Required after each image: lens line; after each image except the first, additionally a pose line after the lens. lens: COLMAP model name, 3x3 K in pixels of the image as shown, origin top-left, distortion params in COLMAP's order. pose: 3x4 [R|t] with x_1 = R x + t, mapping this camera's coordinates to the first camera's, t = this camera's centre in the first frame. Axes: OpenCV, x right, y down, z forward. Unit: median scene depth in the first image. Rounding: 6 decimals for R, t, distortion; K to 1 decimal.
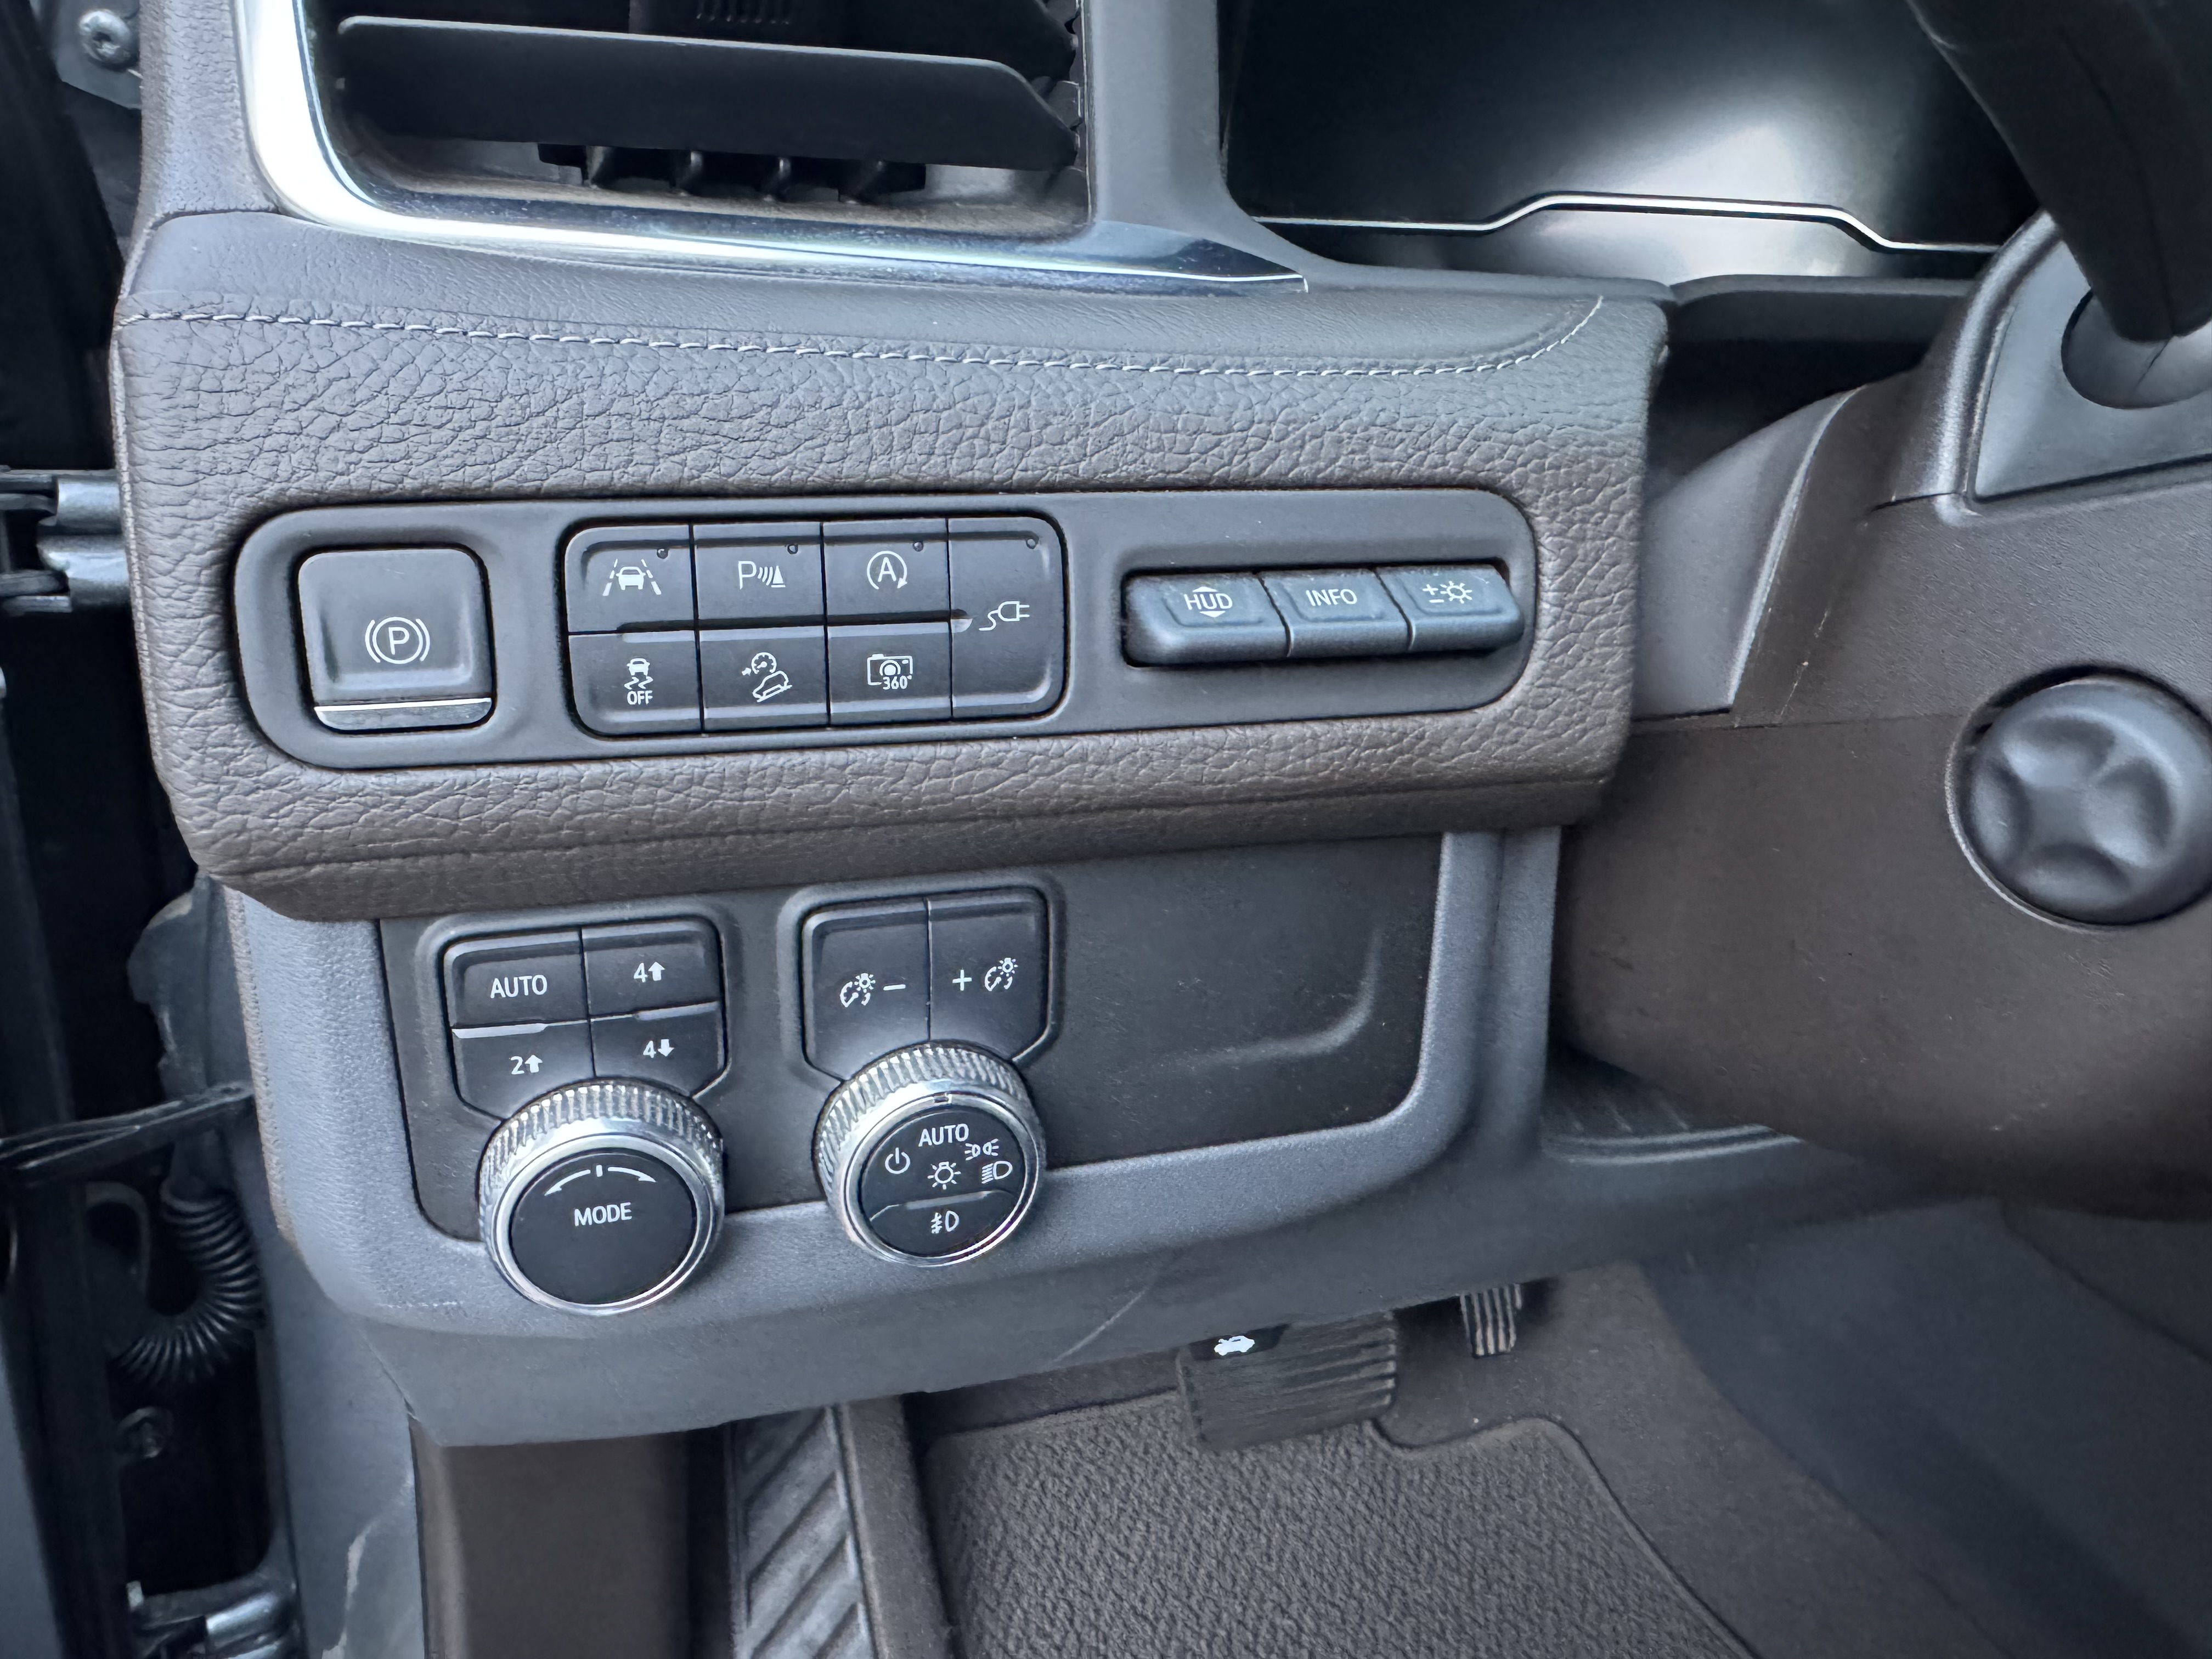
lens RADIAL K [[1487.9, 0, 1105.2], [0, 1487.9, 824.7], [0, 0, 1]] dist [0.006141, 0.002823]
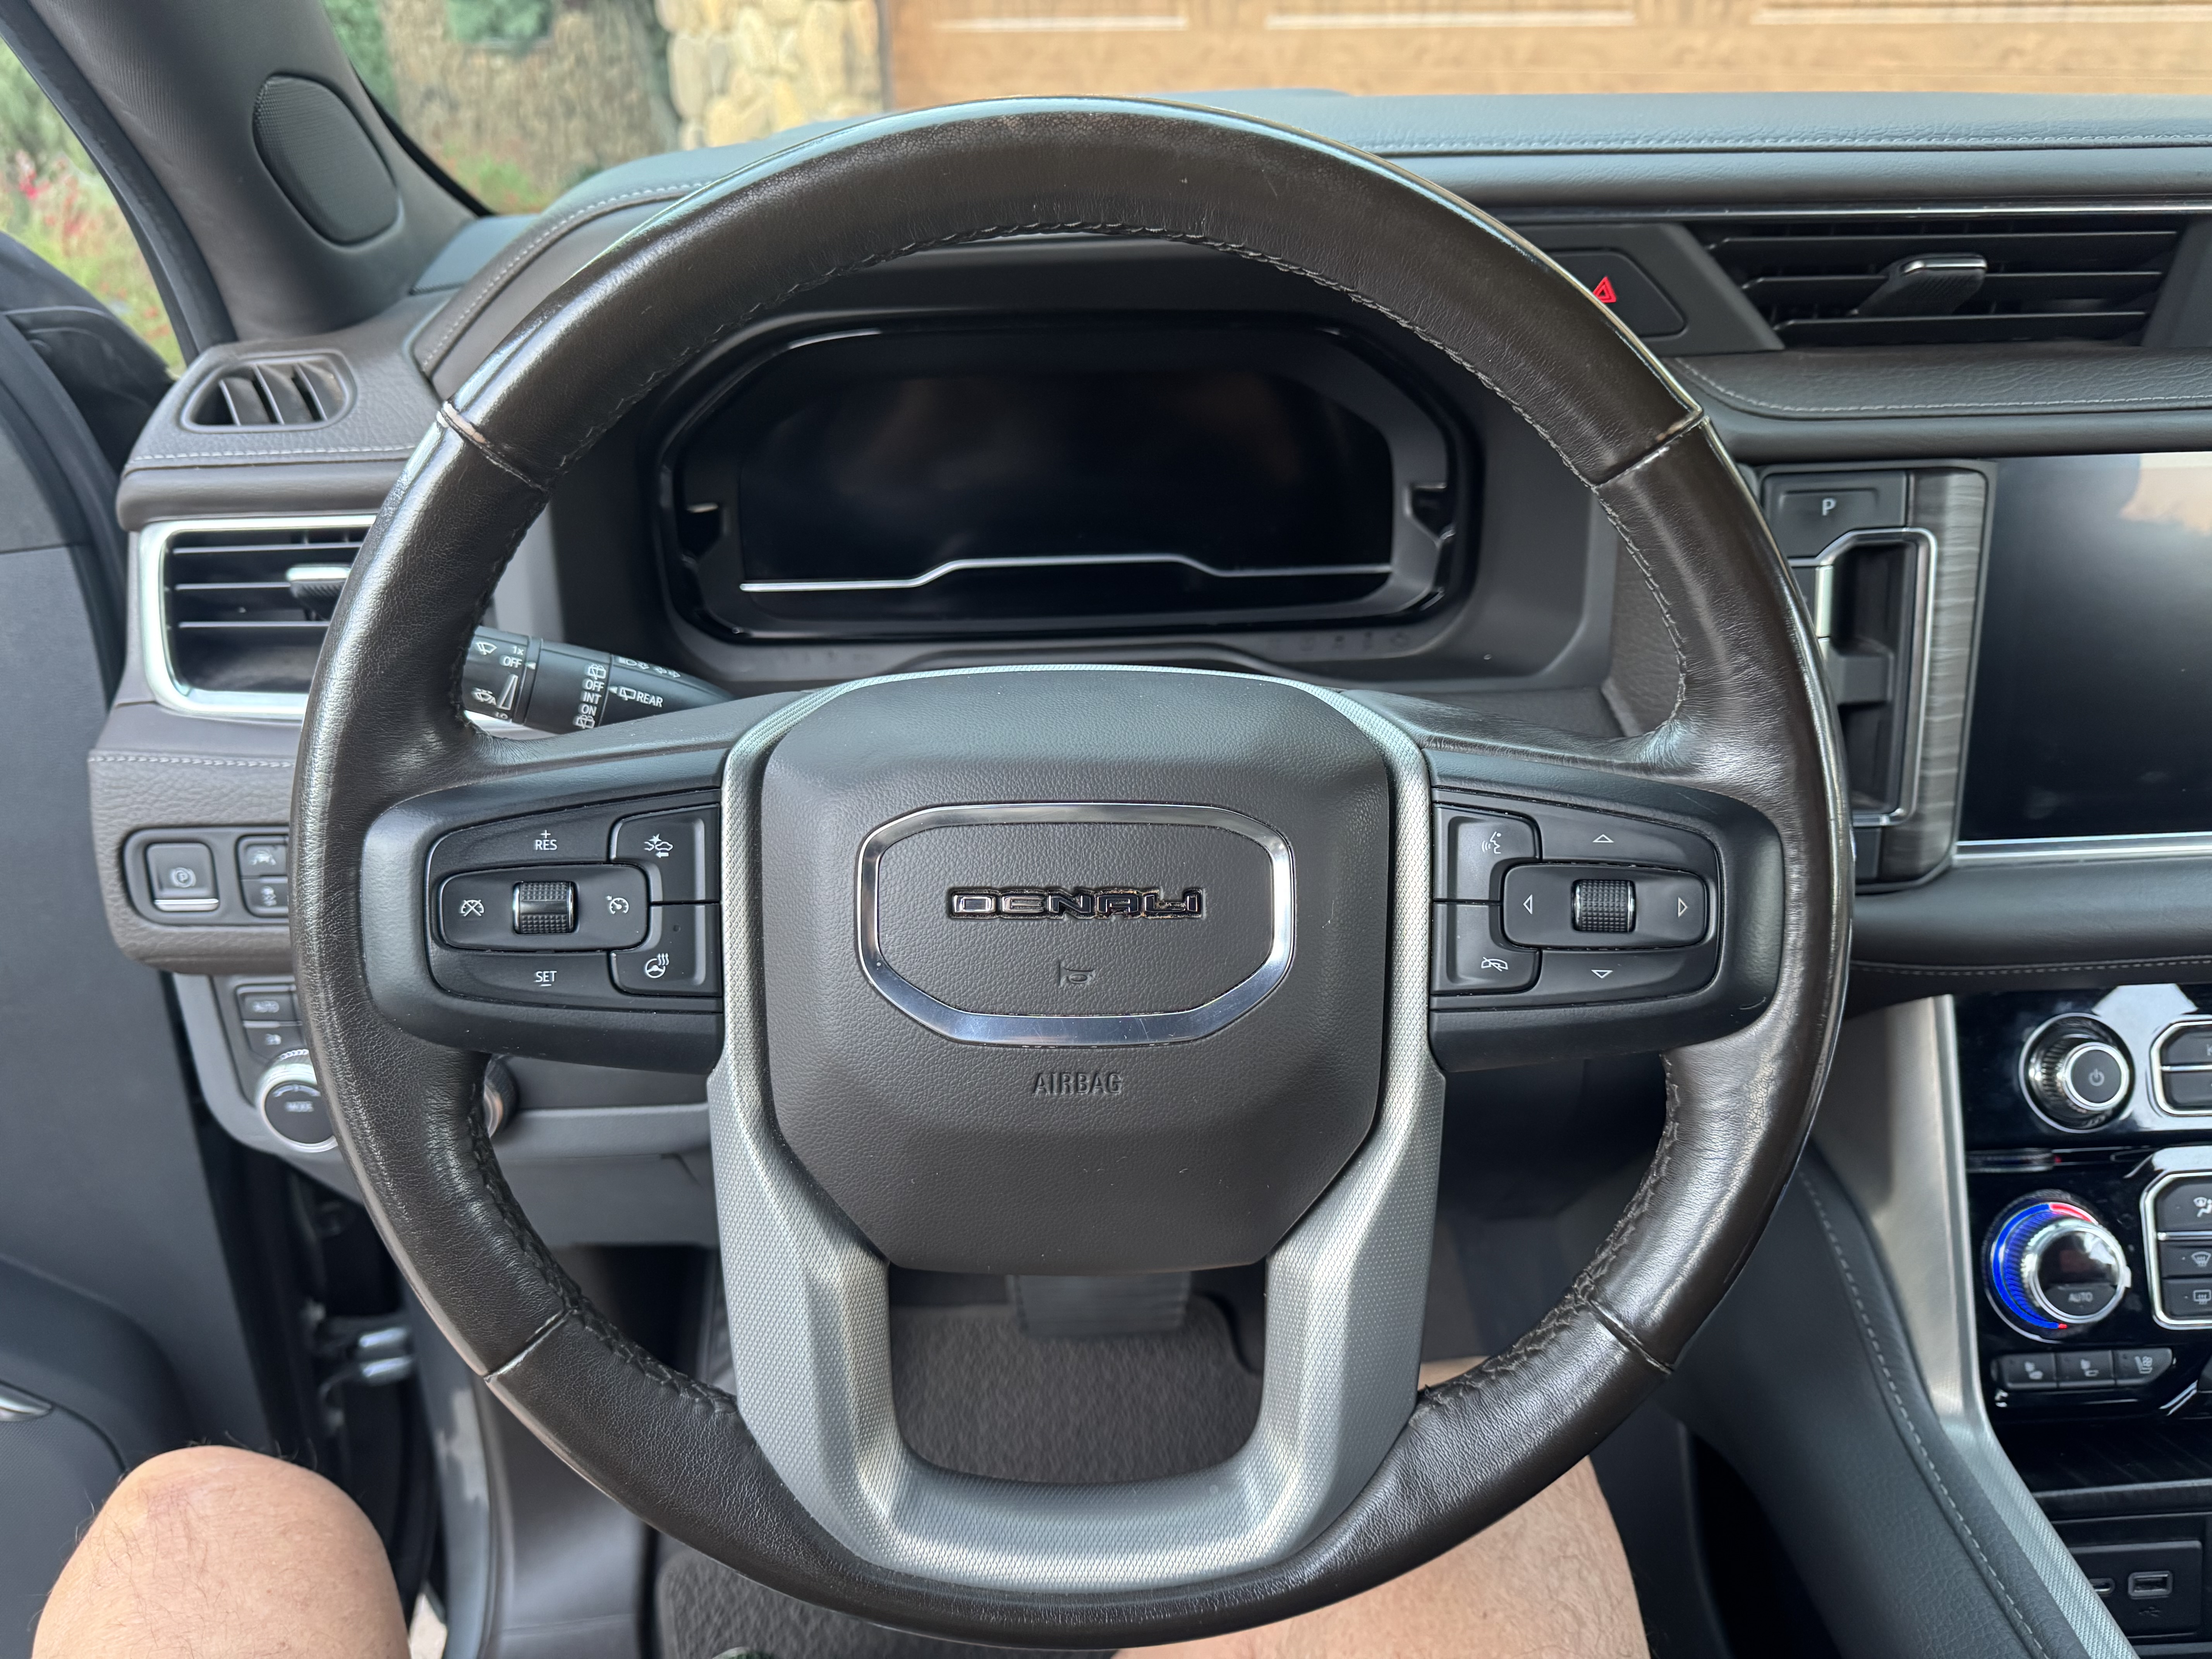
lens RADIAL K [[1549.0, 0, 1100.2], [0, 1549.0, 836.2], [0, 0, 1]] dist [0.028047, -0.019356]
pose [[0.963239, 0.062439, -0.261289, 1.745951], [-0.049315, 0.997184, 0.056495, -0.423171], [0.264080, -0.041533, 0.963606, -1.175600]]
